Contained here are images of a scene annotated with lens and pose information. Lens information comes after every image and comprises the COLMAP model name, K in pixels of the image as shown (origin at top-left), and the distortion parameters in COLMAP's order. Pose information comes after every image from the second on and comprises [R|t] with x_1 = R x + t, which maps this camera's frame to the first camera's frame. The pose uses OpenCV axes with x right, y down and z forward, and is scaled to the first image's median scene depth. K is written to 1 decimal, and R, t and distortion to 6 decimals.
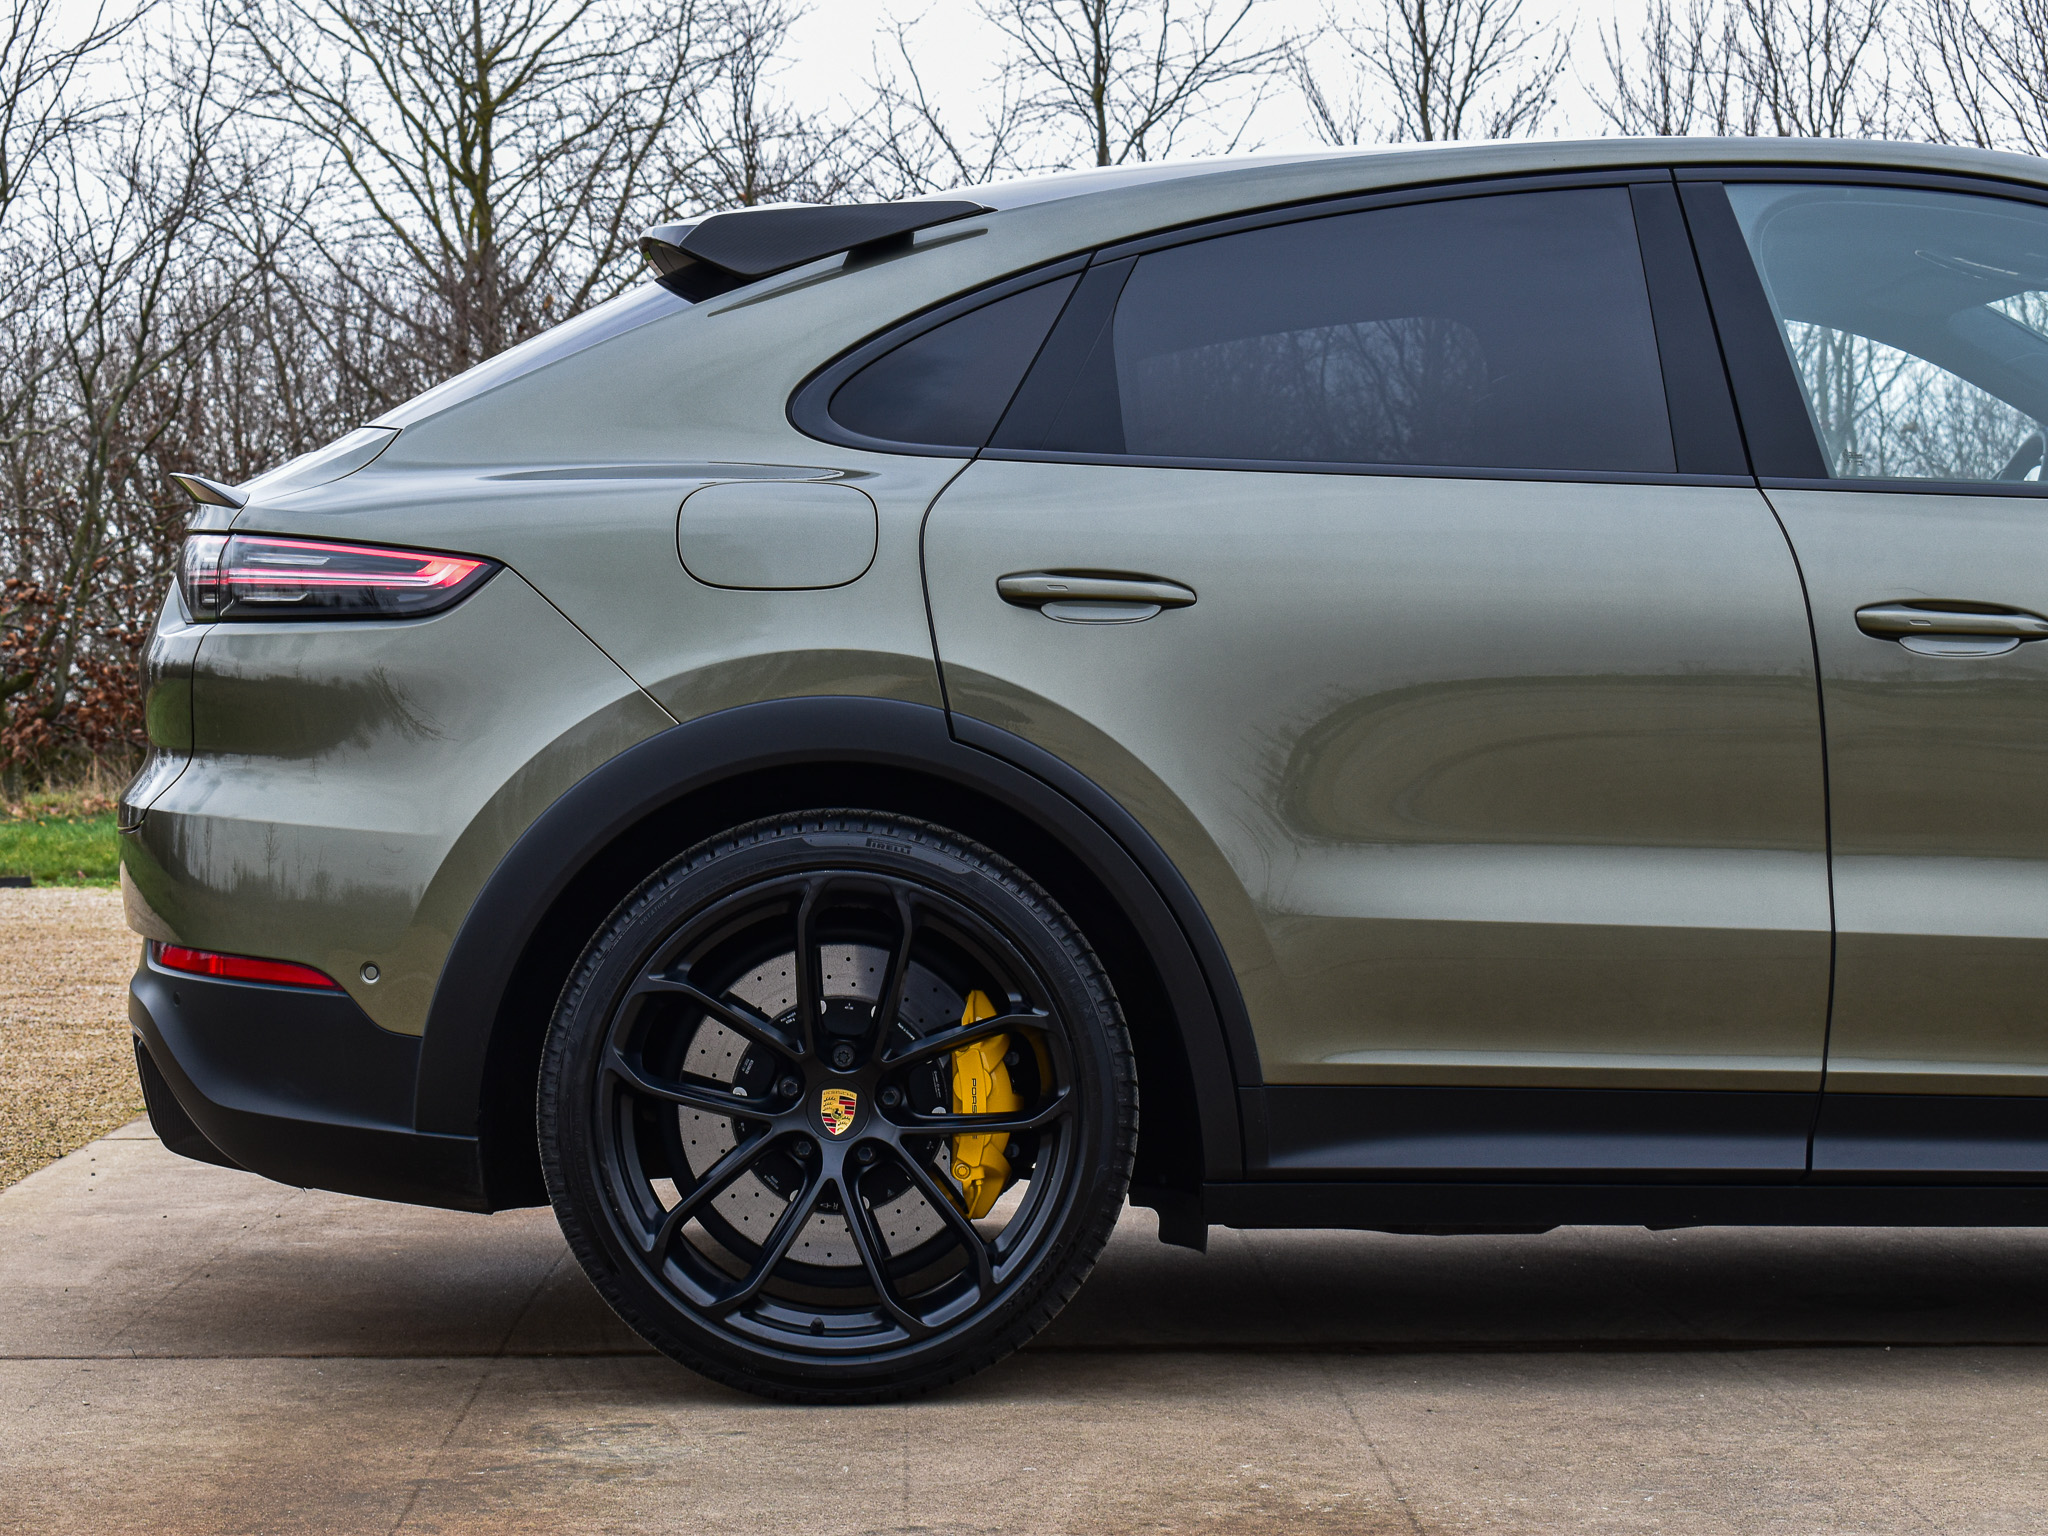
lens RADIAL K [[4175.9, 0, 1030.3], [0, 4175.9, 761.5], [0, 0, 1]] dist [0.046549, 0.000000]
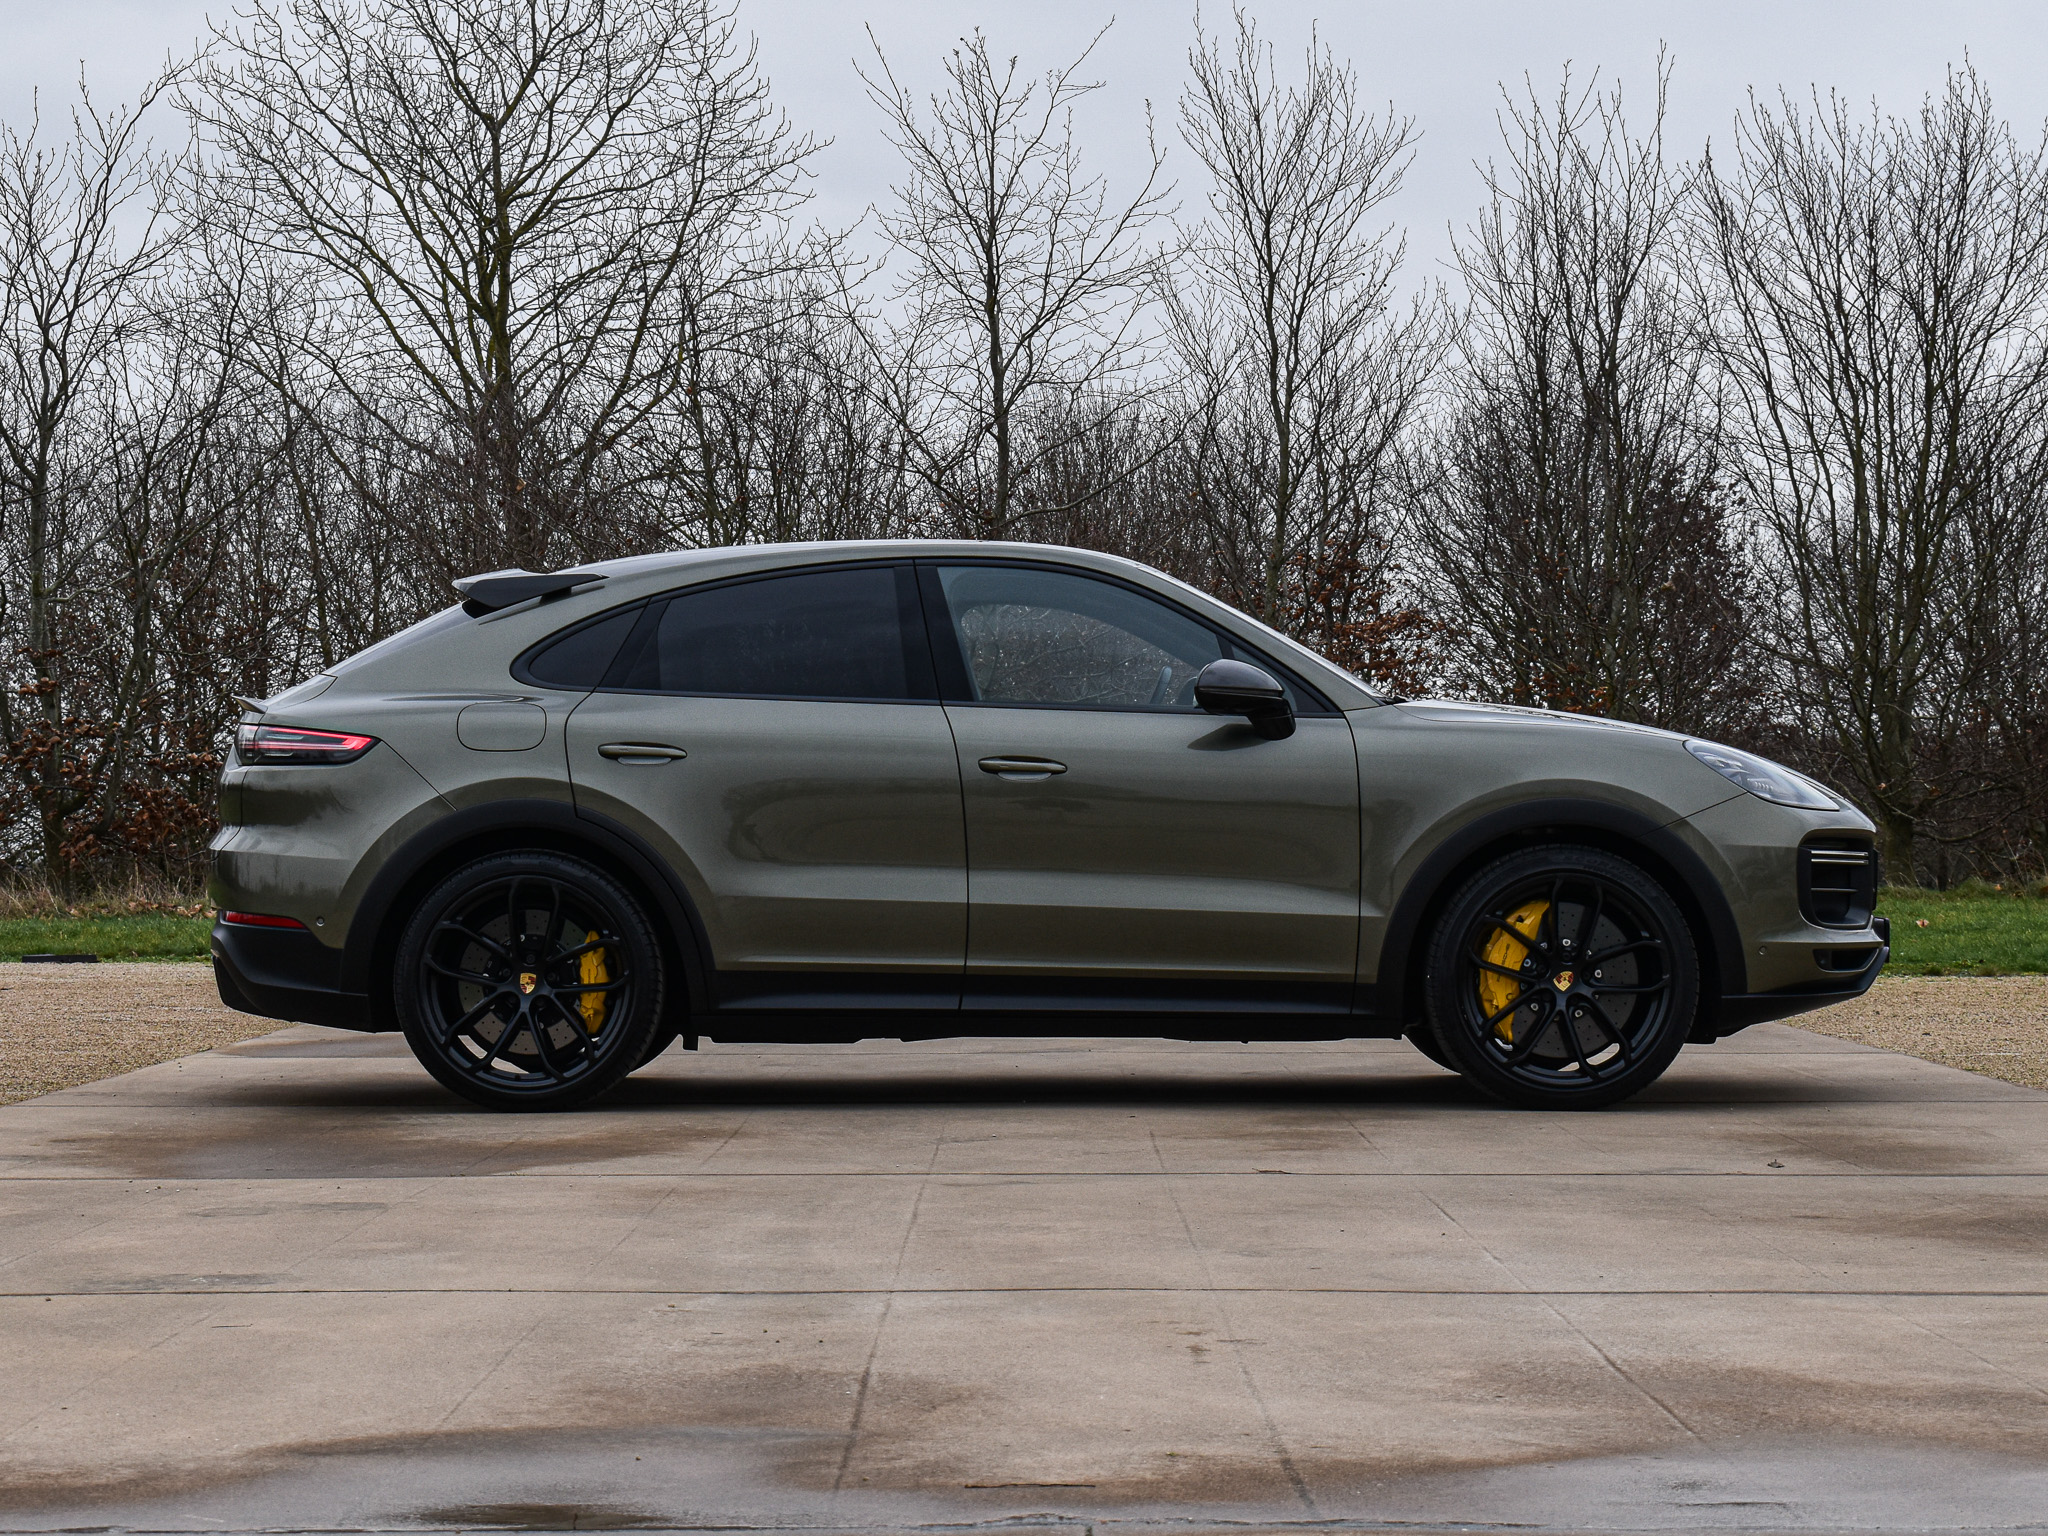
lens RADIAL K [[4465.8, 0, 1032.2], [0, 4465.8, 779.0], [0, 0, 1]] dist [0.062893, 0.000000]
pose [[0.999877, 0.000128, -0.015664, 0.050553], [-0.000533, 0.999665, -0.025894, 0.006947], [0.015655, 0.025900, 0.999542, -0.269675]]
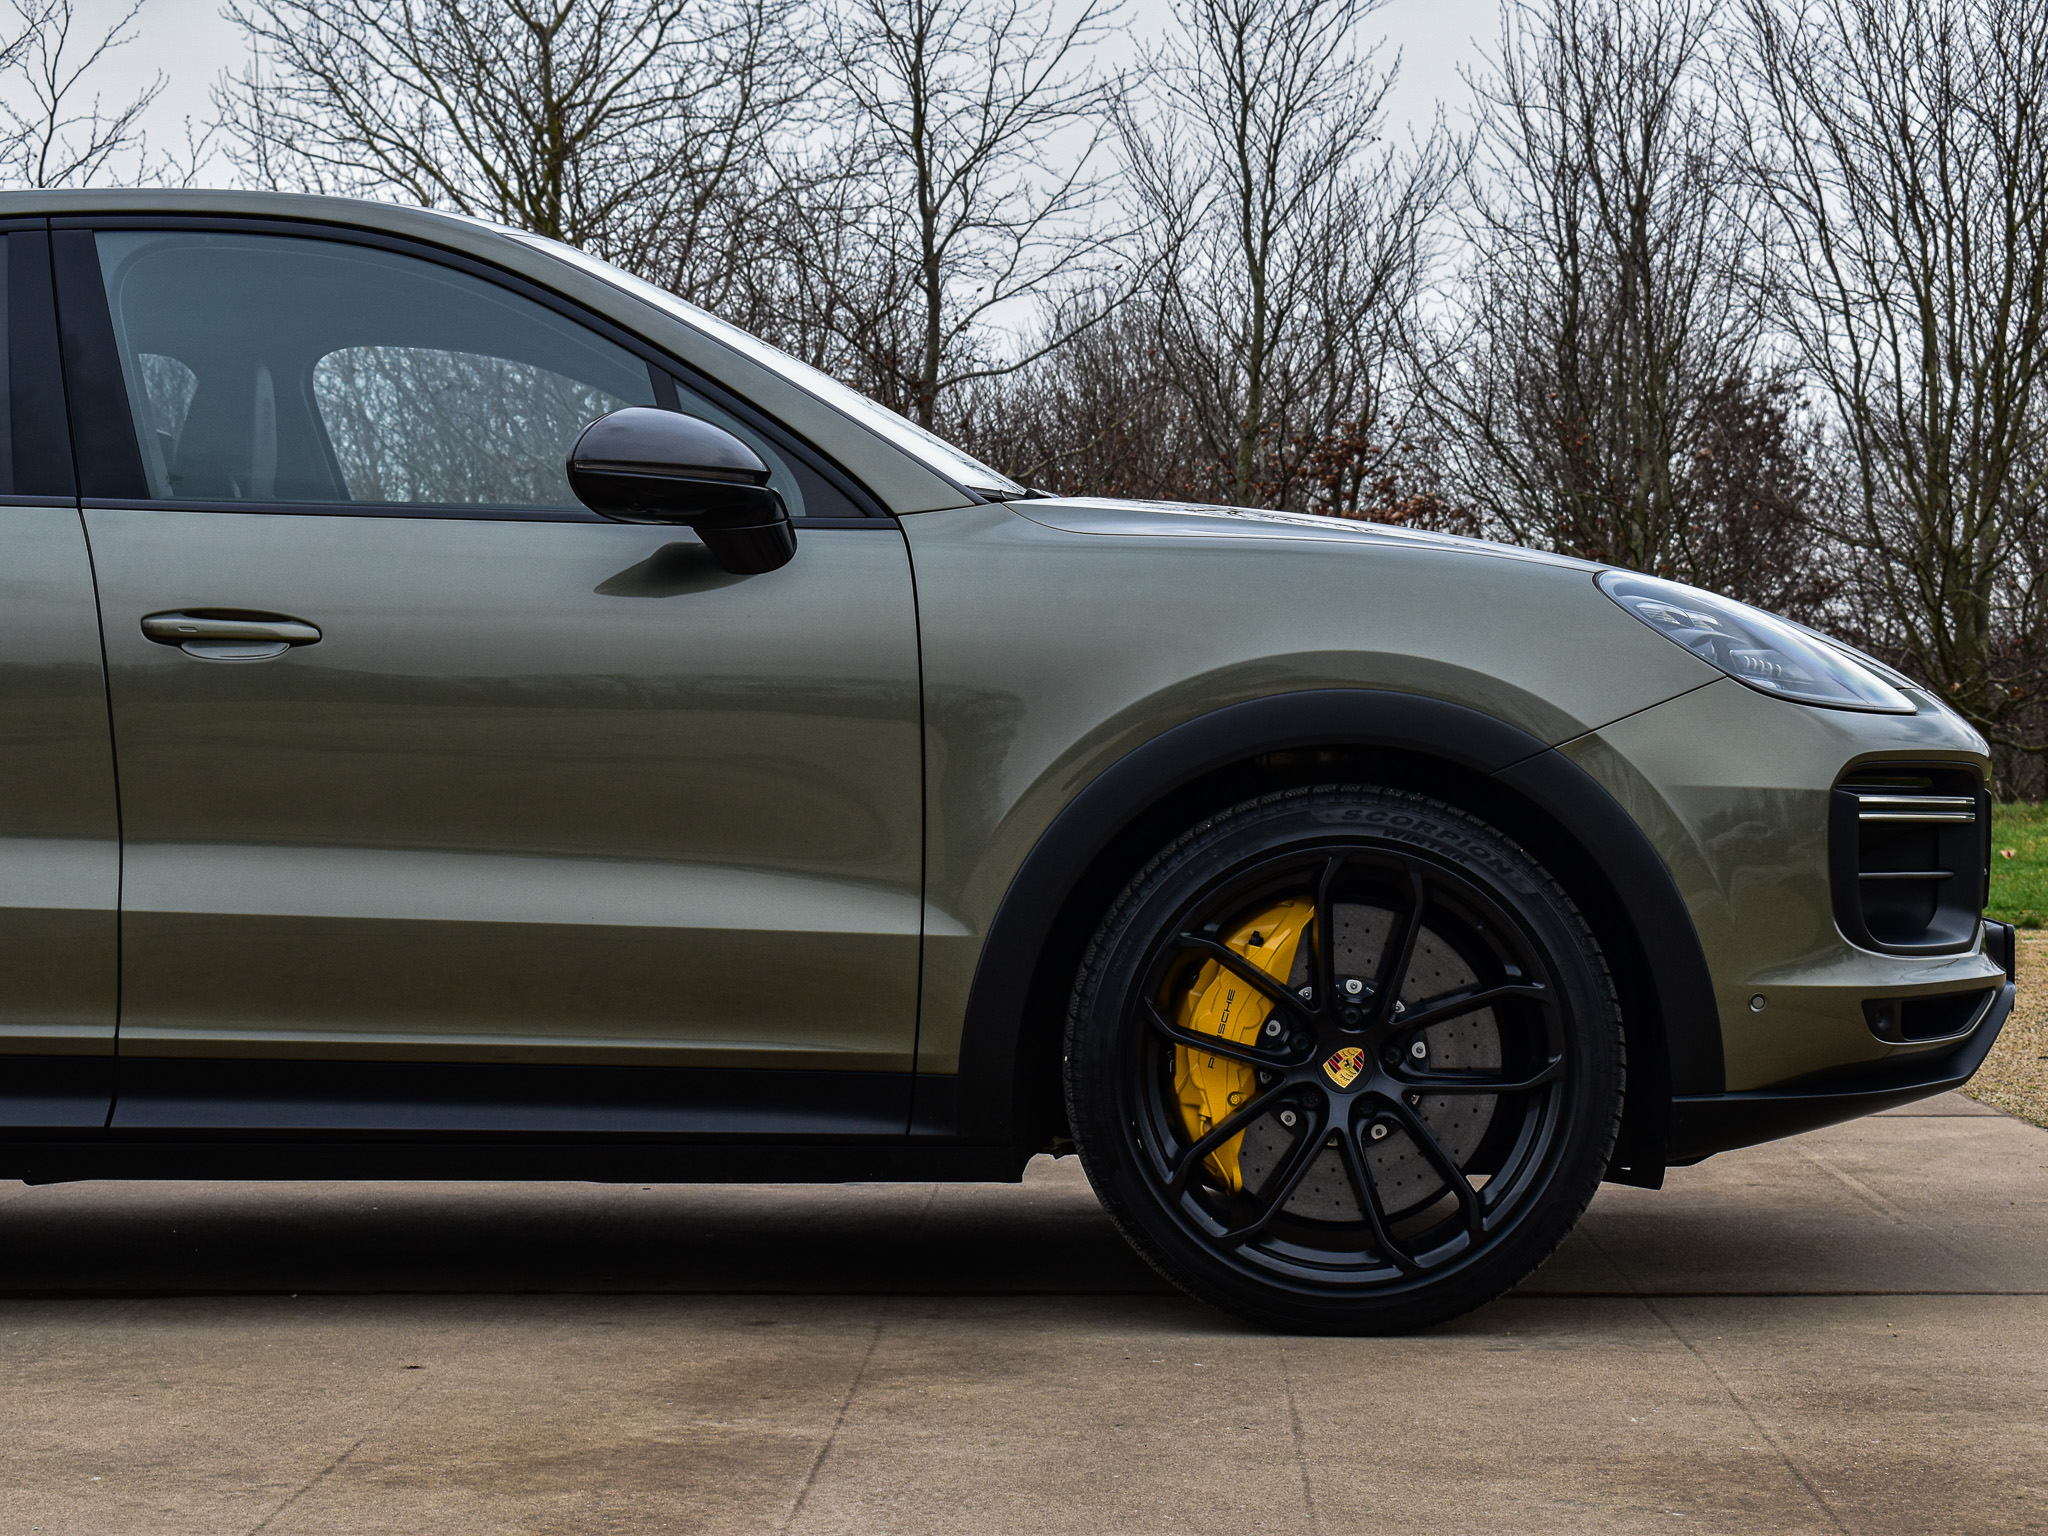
lens RADIAL K [[4175.9, 0, 1004.4], [0, 4175.9, 761.4], [0, 0, 1]] dist [0.046549, 0.000000]
pose [[0.998804, -0.003953, -0.048743, 0.091451], [0.003525, 0.999954, -0.008873, 0.002304], [0.048776, 0.008691, 0.998772, -0.016778]]
